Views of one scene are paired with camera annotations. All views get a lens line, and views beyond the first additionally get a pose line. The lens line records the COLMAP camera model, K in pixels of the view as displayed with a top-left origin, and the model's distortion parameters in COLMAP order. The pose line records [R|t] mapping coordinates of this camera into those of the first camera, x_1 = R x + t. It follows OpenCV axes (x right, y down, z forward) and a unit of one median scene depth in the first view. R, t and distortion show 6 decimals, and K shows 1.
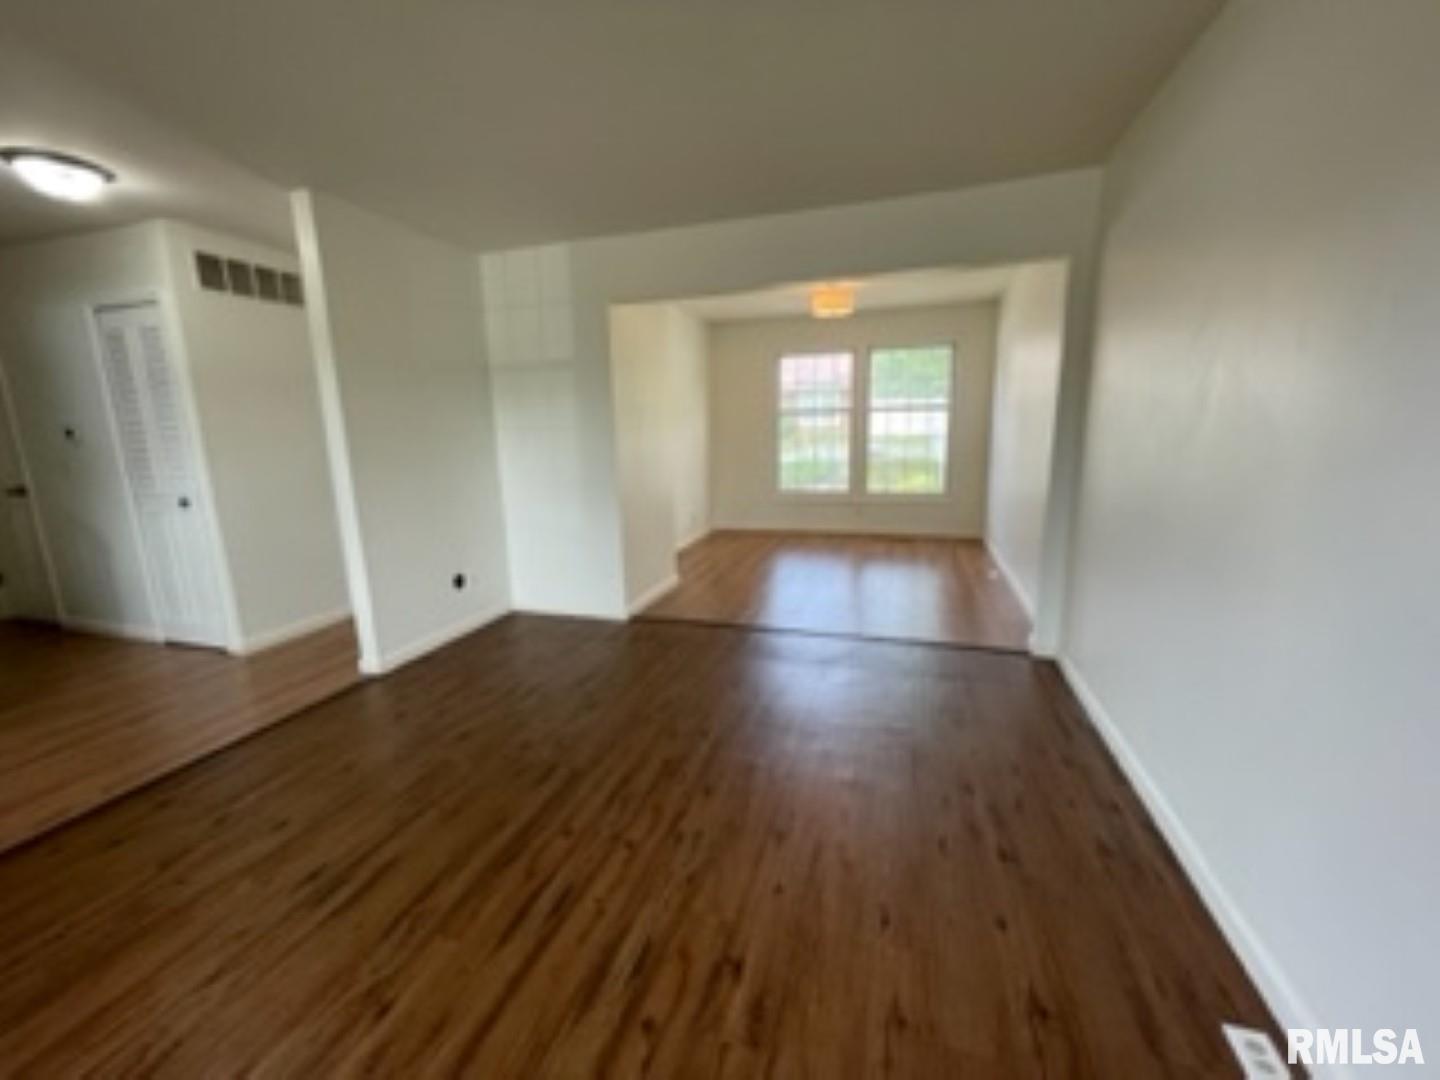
lens RADIAL K [[582.0, 0, 713.3], [0, 582.0, 539.0], [0, 0, 1]] dist [0.008838, -0.000029]
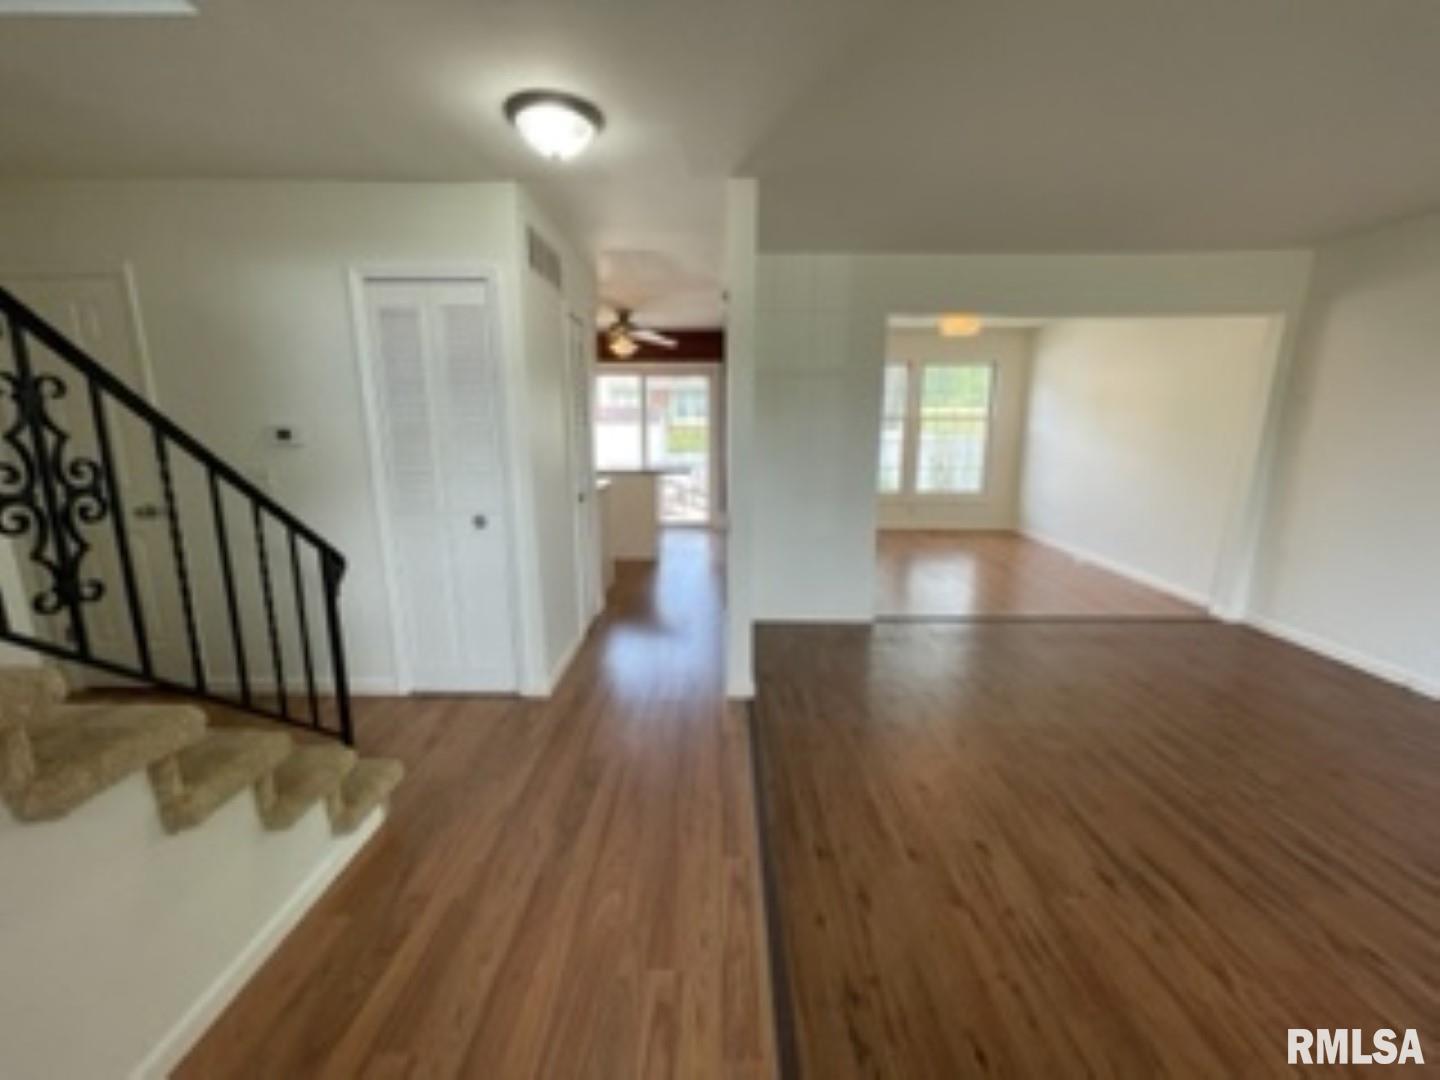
lens RADIAL K [[582.0, 0, 712.9], [0, 582.0, 537.0], [0, 0, 1]] dist [0.008838, -0.000029]
pose [[0.952146, -0.040487, 0.302949, -0.879300], [0.040865, 0.999152, 0.005095, -0.032259], [-0.302899, 0.007529, 0.952993, 0.121451]]
